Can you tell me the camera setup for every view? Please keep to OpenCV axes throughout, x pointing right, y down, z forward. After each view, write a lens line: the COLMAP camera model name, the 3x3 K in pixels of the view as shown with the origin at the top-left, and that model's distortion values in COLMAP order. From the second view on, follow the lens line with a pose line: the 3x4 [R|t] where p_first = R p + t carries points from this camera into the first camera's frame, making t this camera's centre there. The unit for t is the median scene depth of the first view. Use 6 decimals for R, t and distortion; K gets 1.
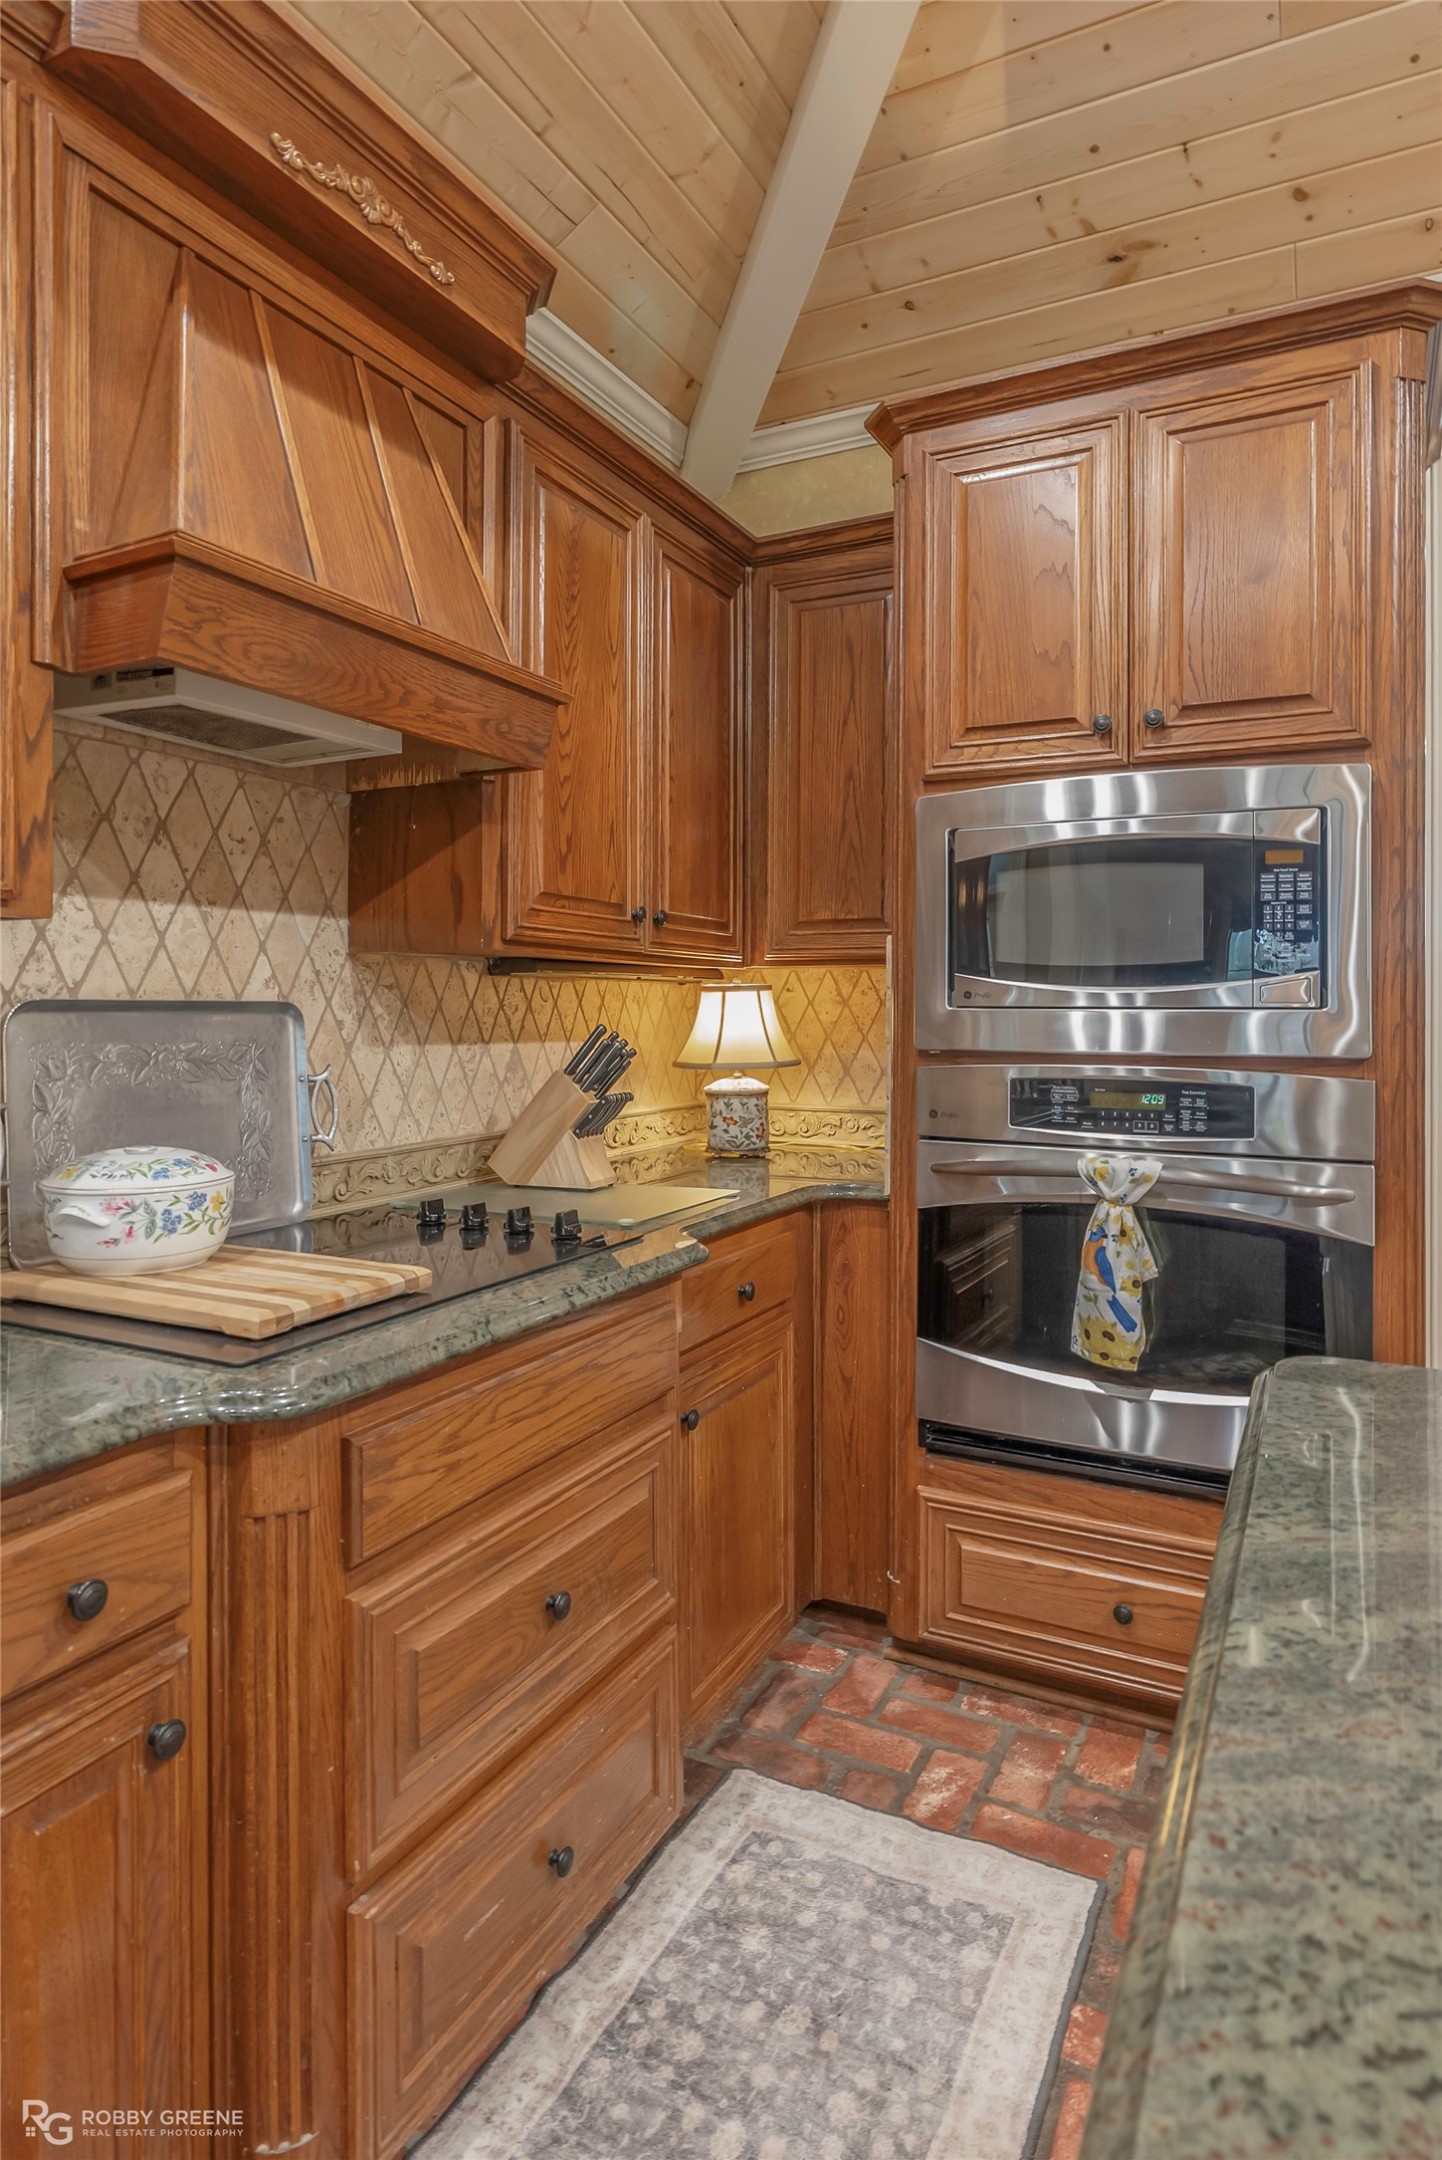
lens RADIAL K [[1248.8, 0, 706.6], [0, 1248.8, 1004.7], [0, 0, 1]] dist [-0.001919, 0.000836]
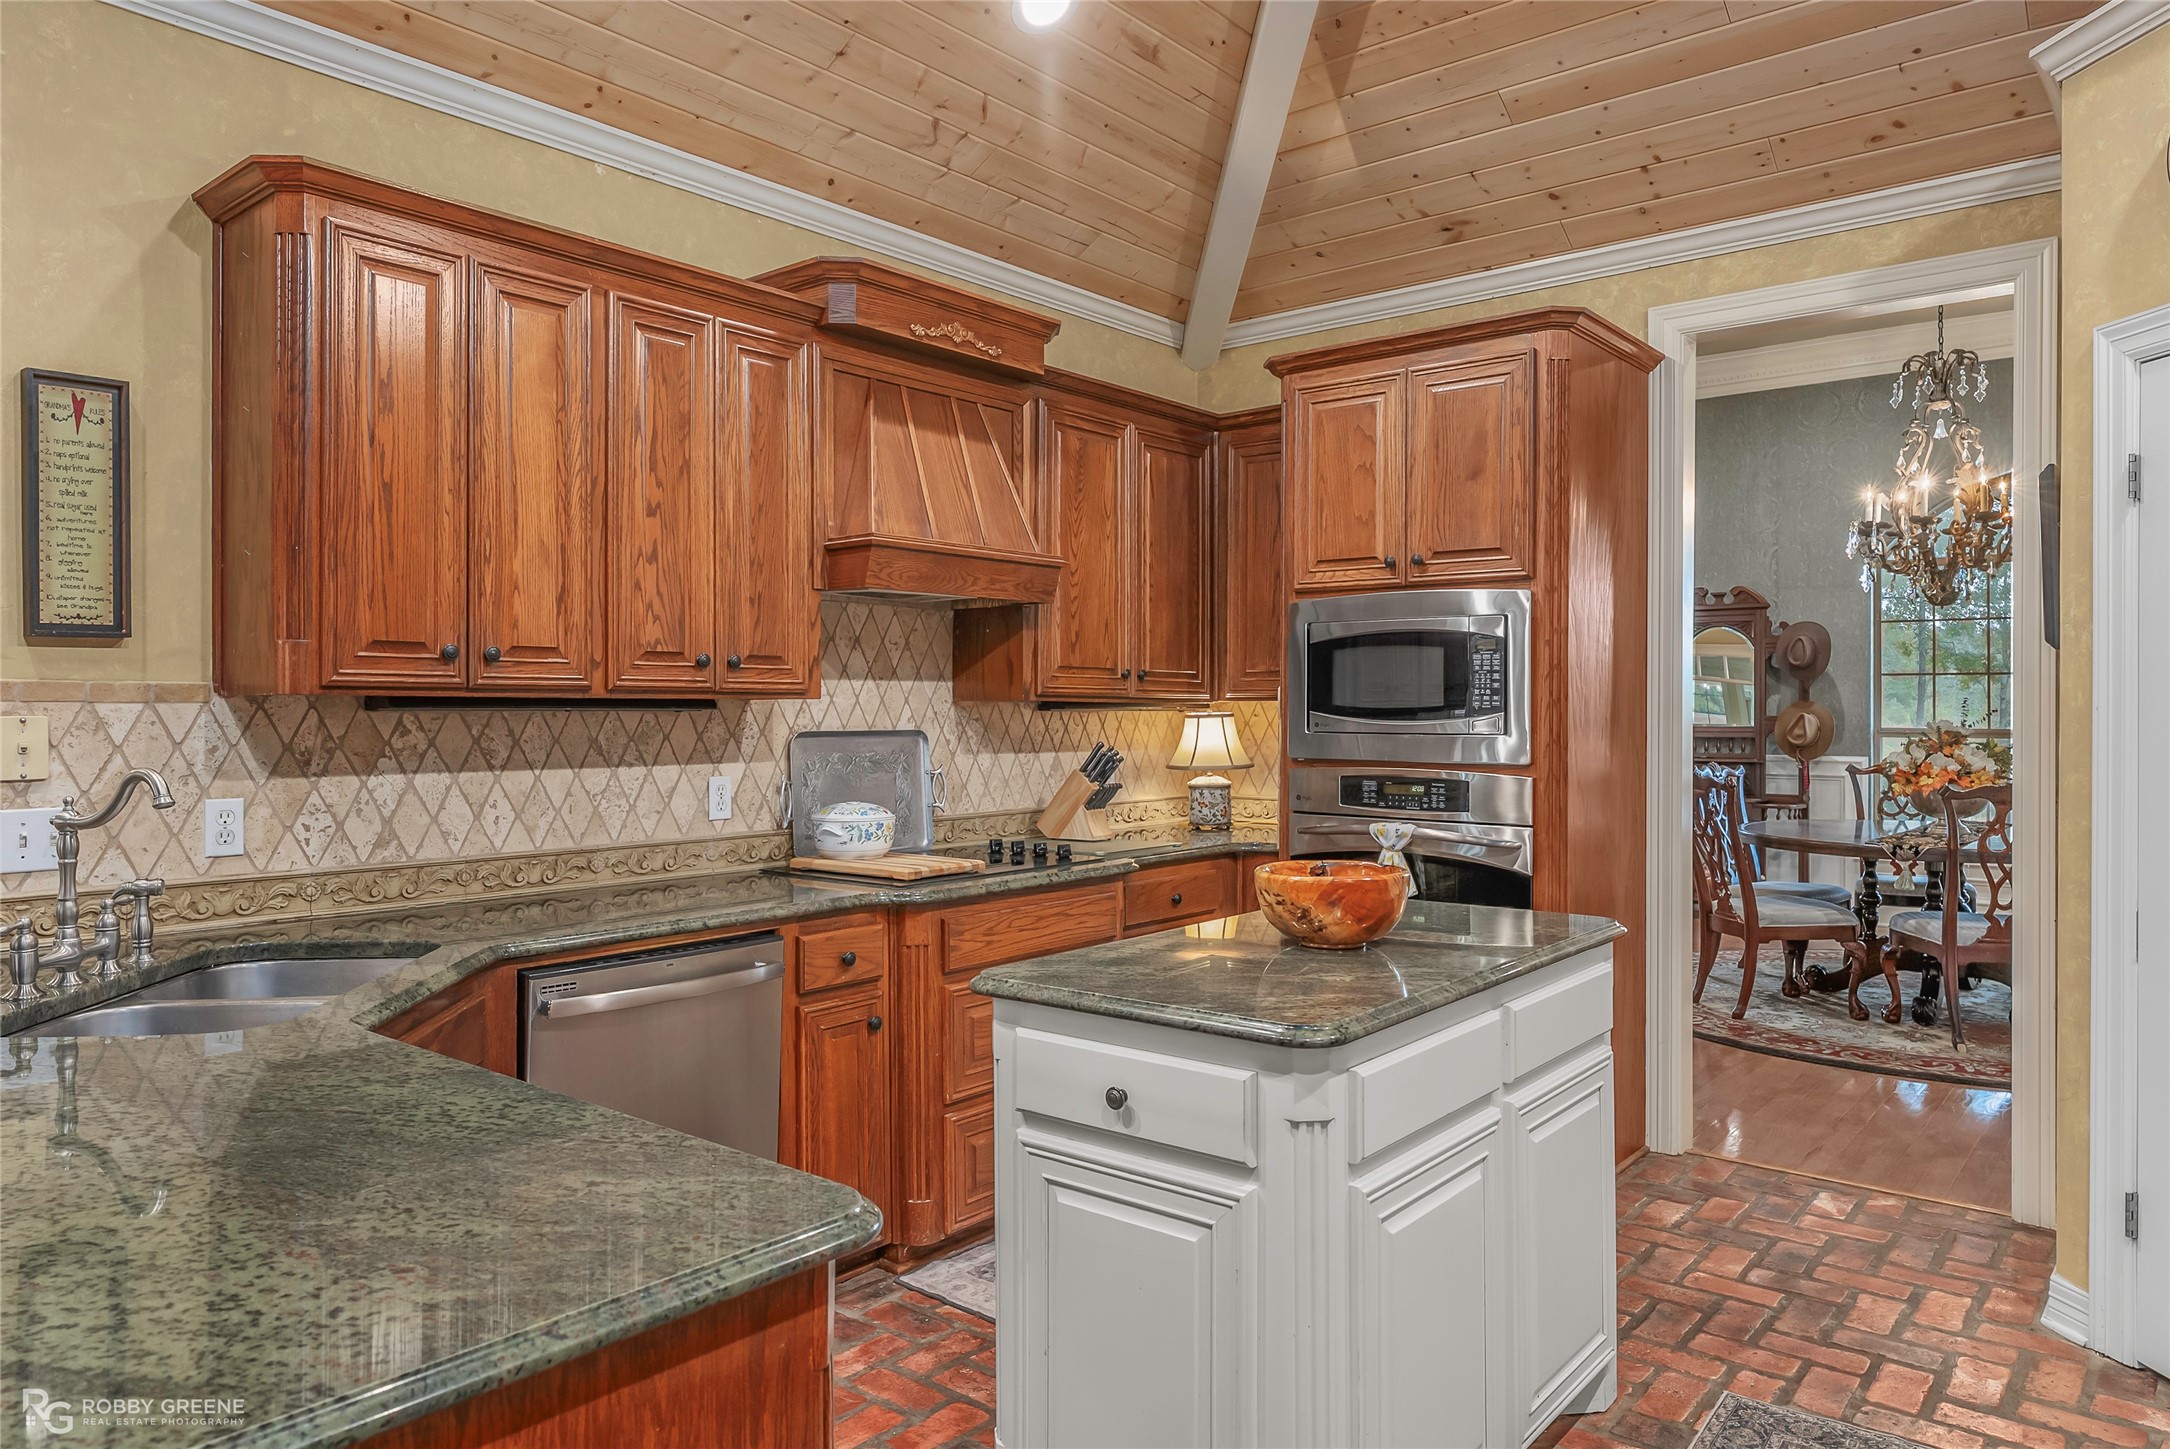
lens RADIAL K [[1400.5, 0, 1082.3], [0, 1400.5, 720.3], [0, 0, 1]] dist [0.003441, 0.000268]
pose [[0.978021, -0.000017, -0.208506, 0.321350], [0.002436, 0.999933, 0.011345, -0.038700], [0.208492, -0.011603, 0.977955, -0.945141]]
